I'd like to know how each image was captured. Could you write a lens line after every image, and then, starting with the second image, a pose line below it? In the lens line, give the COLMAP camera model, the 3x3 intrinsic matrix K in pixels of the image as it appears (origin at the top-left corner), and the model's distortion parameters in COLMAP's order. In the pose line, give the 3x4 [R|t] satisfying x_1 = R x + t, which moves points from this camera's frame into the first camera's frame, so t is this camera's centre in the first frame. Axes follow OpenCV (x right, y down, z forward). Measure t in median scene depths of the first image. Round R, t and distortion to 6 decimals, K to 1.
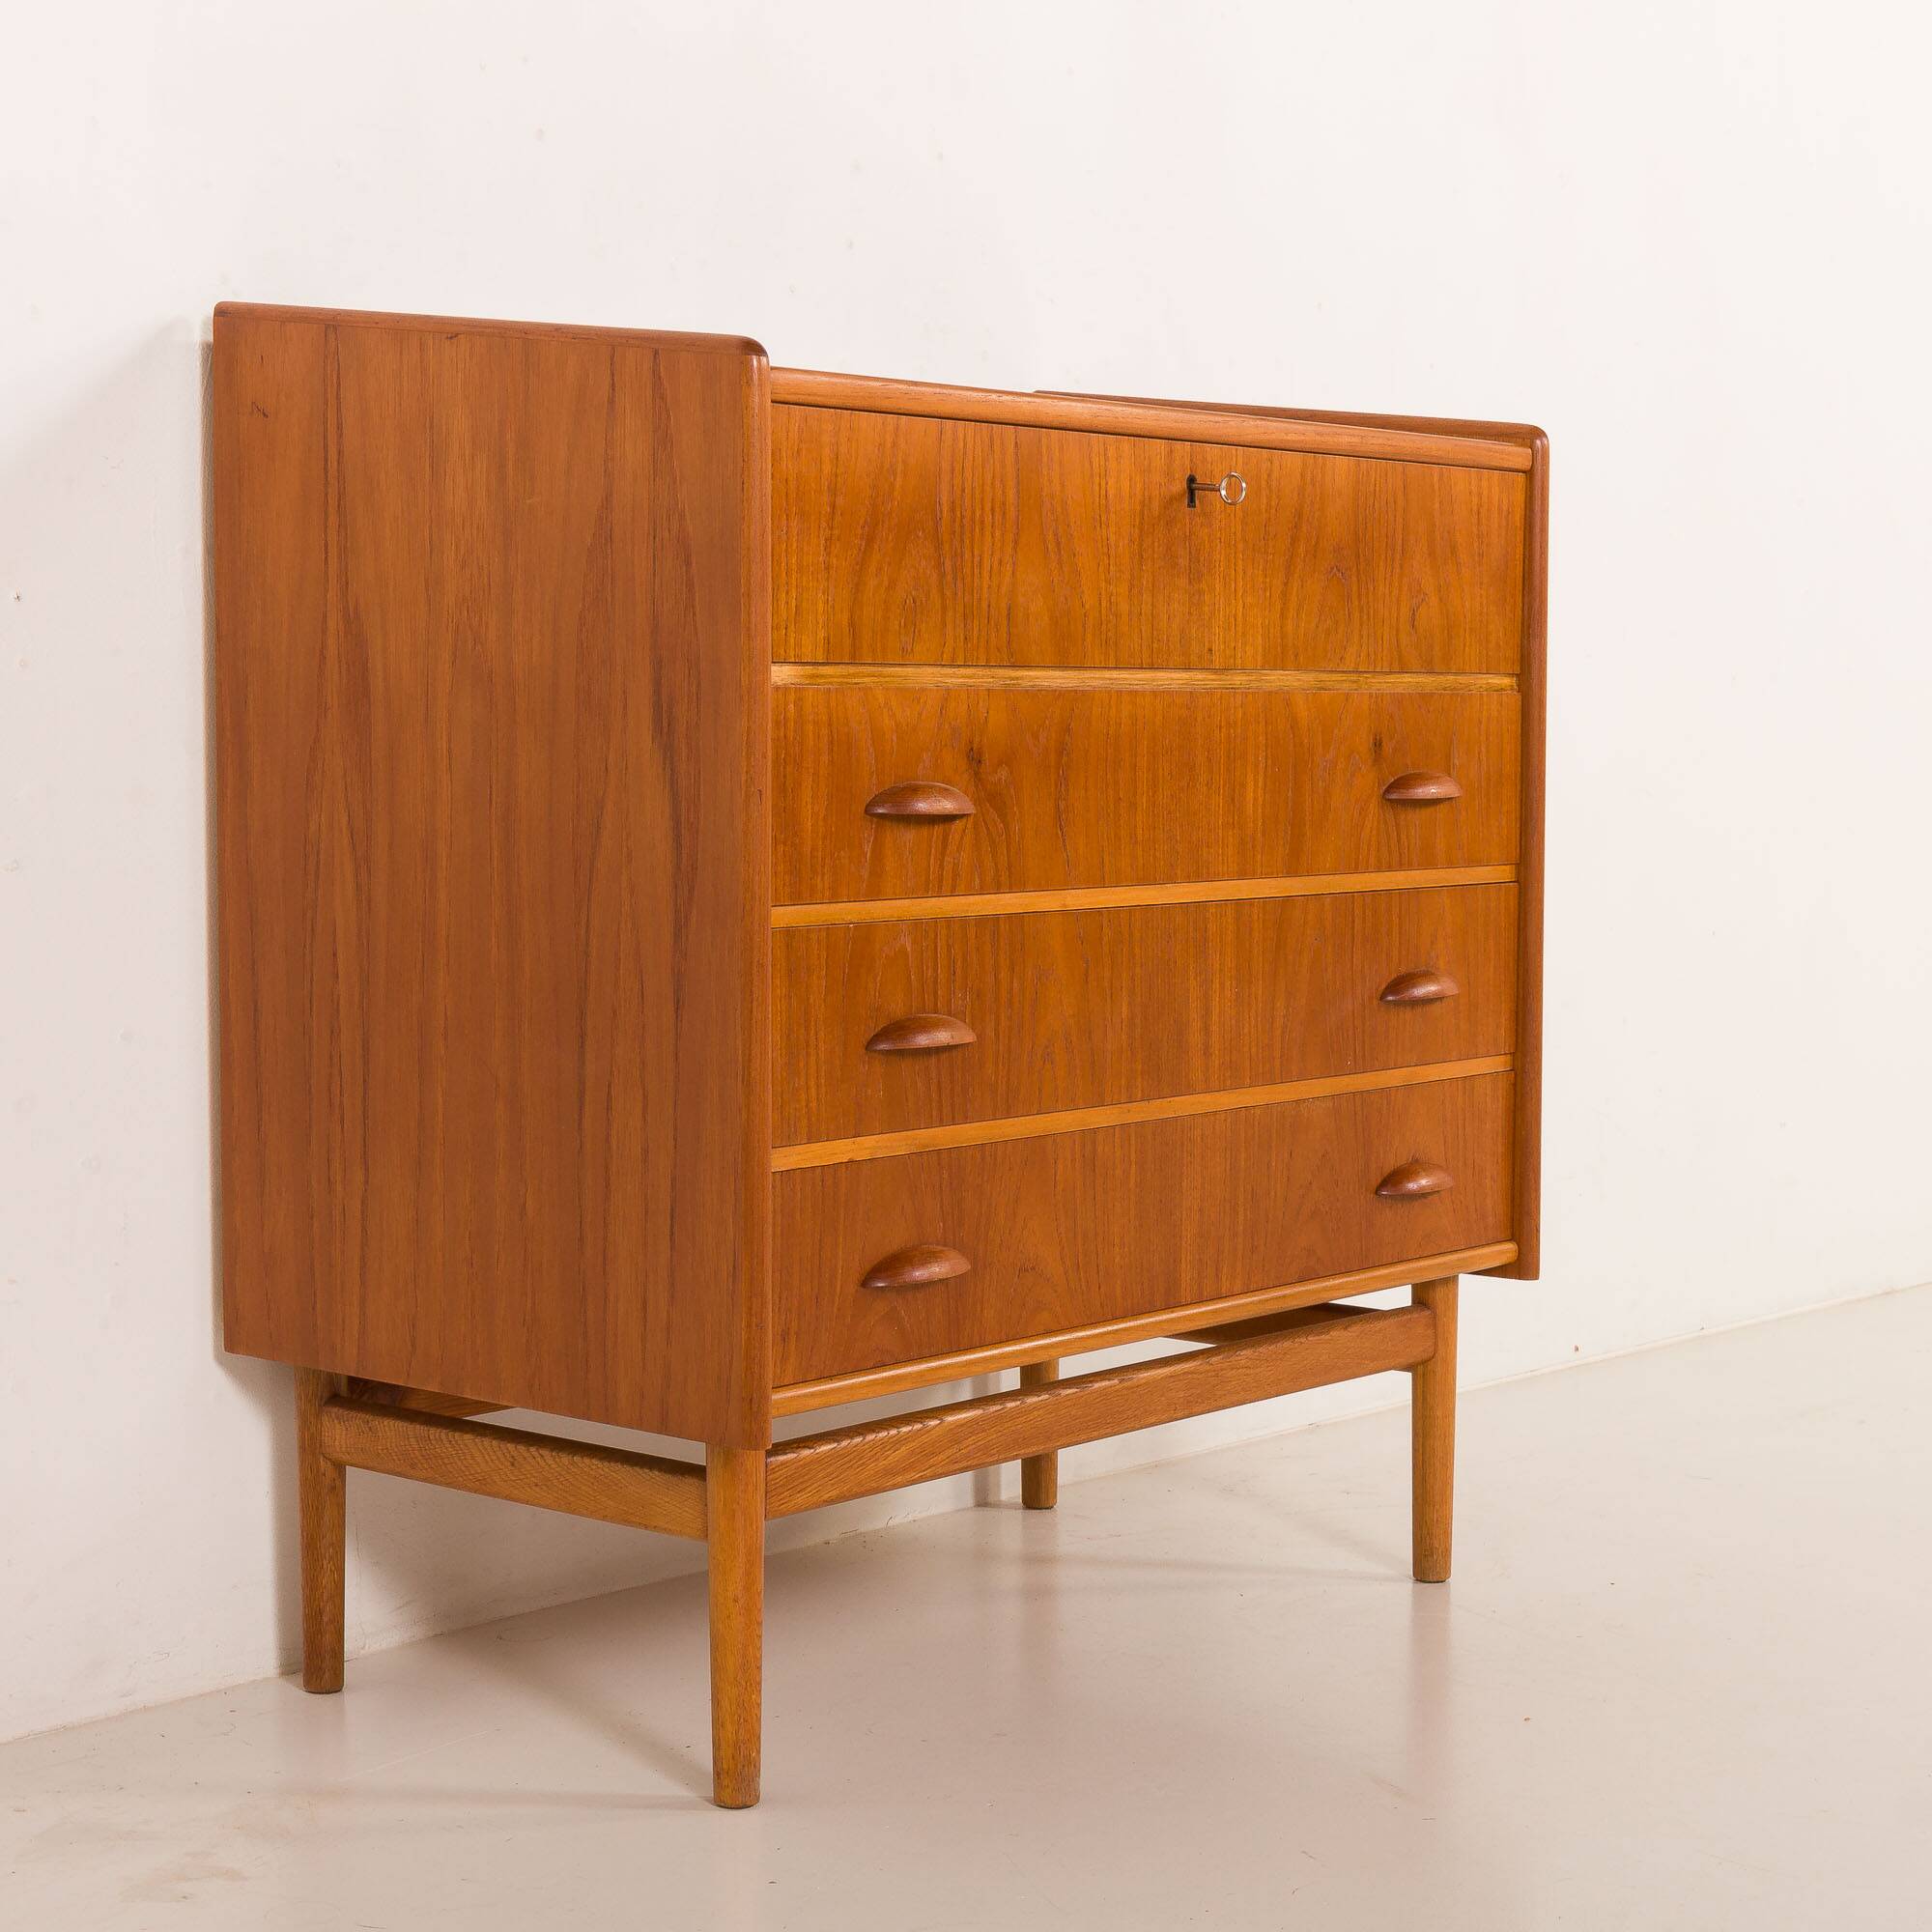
lens RADIAL K [[3681.7, 0, 966.2], [0, 3681.7, 1018.8], [0, 0, 1]] dist [0.010274, 0.010229]
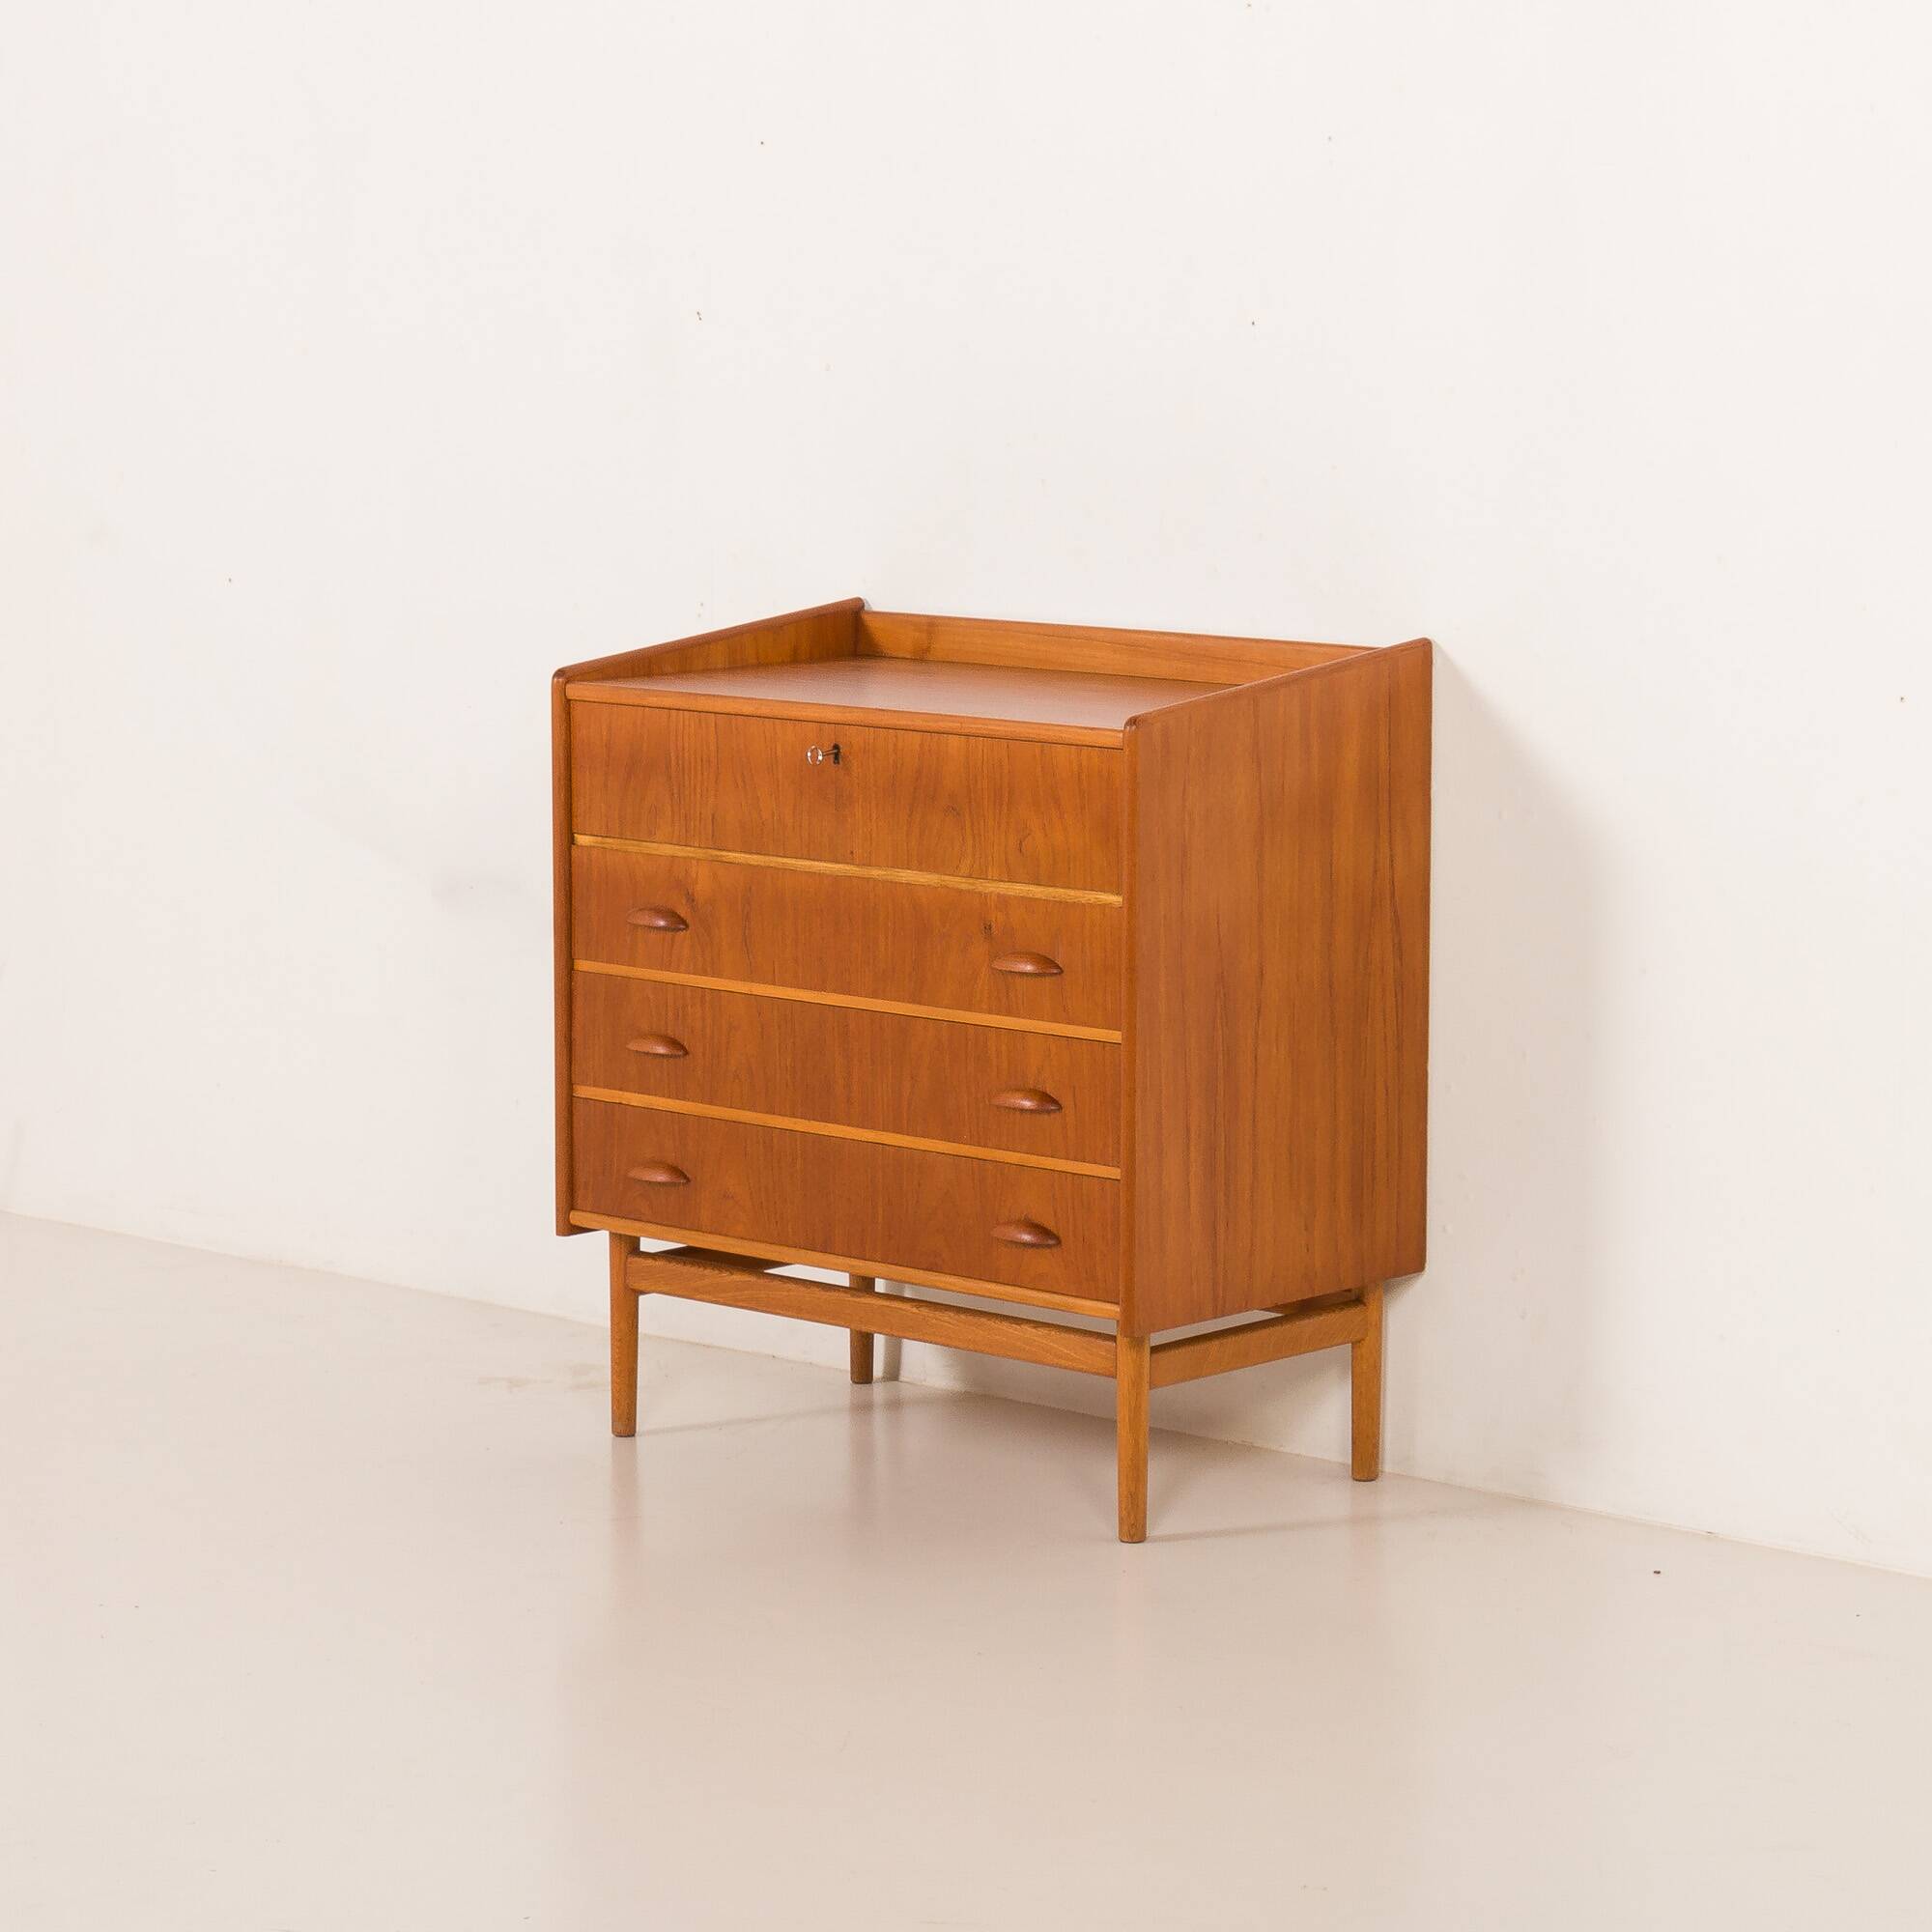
lens RADIAL K [[5848.8, 0, 966.0], [0, 5848.8, 966.0], [0, 0, 1]] dist [-0.013062, 0.364285]
pose [[-0.028224, 0.129706, -0.991151, 2.635810], [-0.089402, 0.987245, 0.131740, -0.397357], [0.995596, 0.092329, -0.016268, 1.113055]]
